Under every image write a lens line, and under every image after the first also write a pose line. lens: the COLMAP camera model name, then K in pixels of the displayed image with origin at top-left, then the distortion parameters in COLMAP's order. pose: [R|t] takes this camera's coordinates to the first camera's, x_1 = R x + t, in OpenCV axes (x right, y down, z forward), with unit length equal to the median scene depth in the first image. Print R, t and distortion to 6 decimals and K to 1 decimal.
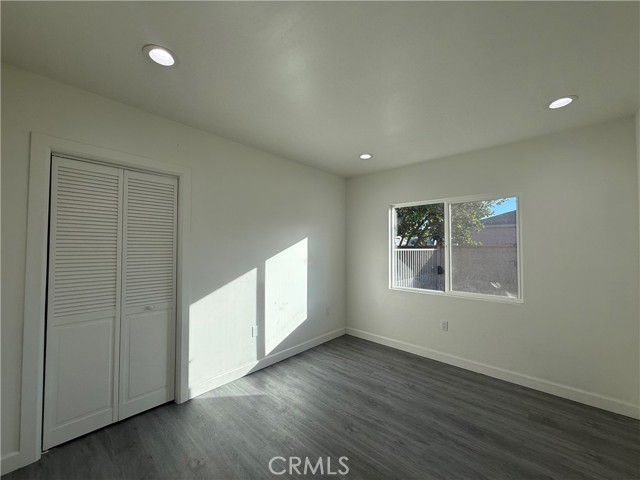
lens RADIAL K [[253.8, 0, 319.0], [0, 253.8, 239.6], [0, 0, 1]] dist [-0.000806, 0.000027]
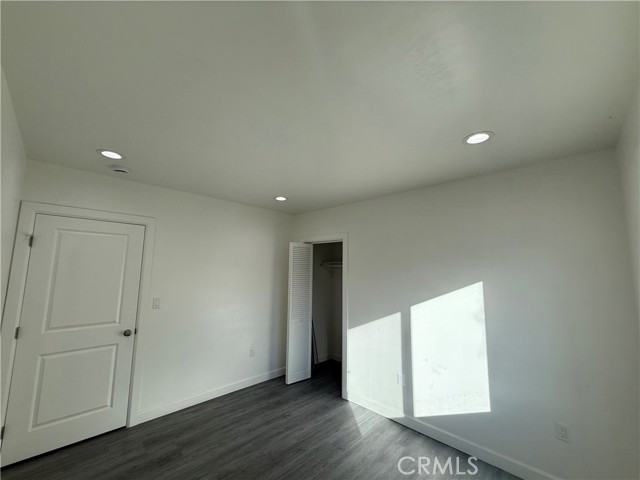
lens RADIAL K [[253.8, 0, 318.7], [0, 253.8, 240.9], [0, 0, 1]] dist [-0.000806, 0.000027]
pose [[-0.037100, -0.128781, -0.990979, 0.784808], [0.010315, 0.991559, -0.129243, -0.040513], [0.999258, -0.015017, -0.035458, 0.730433]]
